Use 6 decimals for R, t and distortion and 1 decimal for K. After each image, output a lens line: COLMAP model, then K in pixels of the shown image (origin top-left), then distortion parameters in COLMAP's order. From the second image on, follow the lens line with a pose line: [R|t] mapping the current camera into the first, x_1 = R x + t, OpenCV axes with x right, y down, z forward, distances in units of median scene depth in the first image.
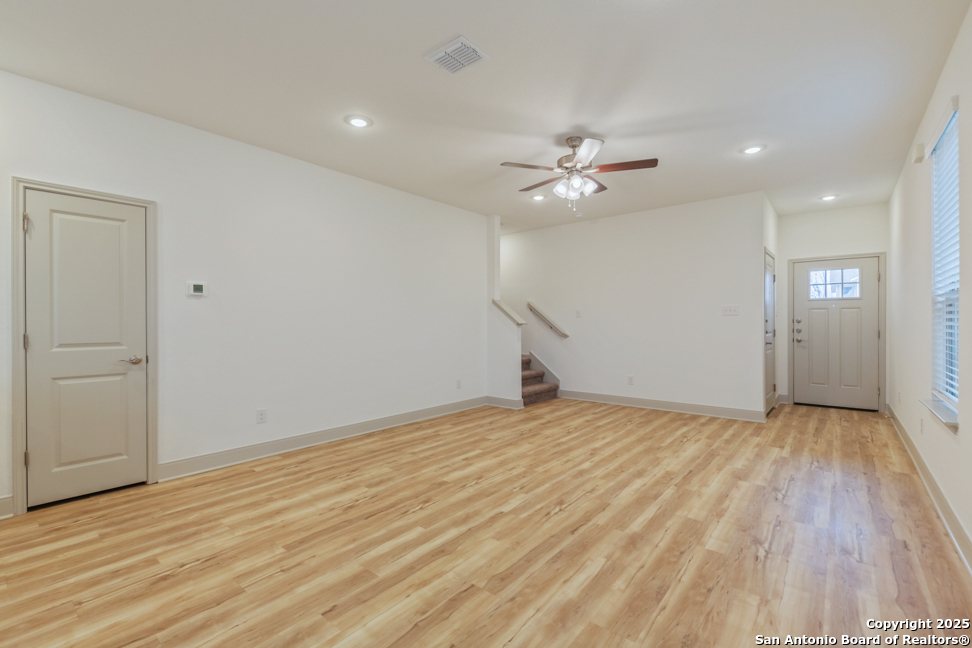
lens RADIAL K [[426.6, 0, 483.6], [0, 426.6, 313.2], [0, 0, 1]] dist [0.006270, -0.002986]
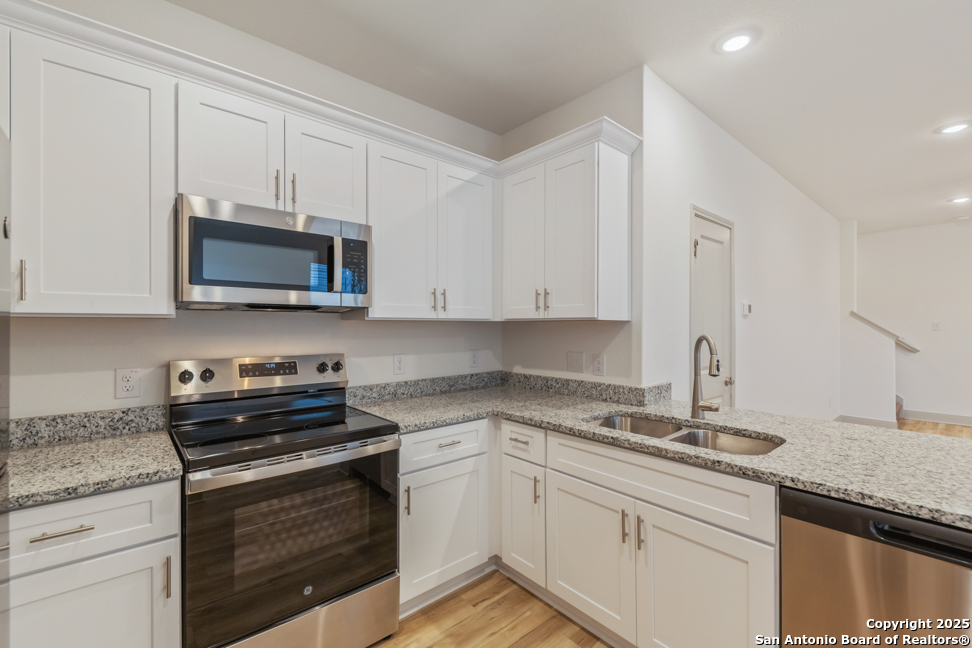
lens RADIAL K [[416.0, 0, 484.8], [0, 416.0, 324.3], [0, 0, 1]] dist [0.009782, -0.004511]
pose [[0.986001, 0.001605, -0.166733, -1.204518], [0.001447, 0.999834, 0.018186, -0.042710], [0.166735, -0.018173, 0.985834, -0.043559]]
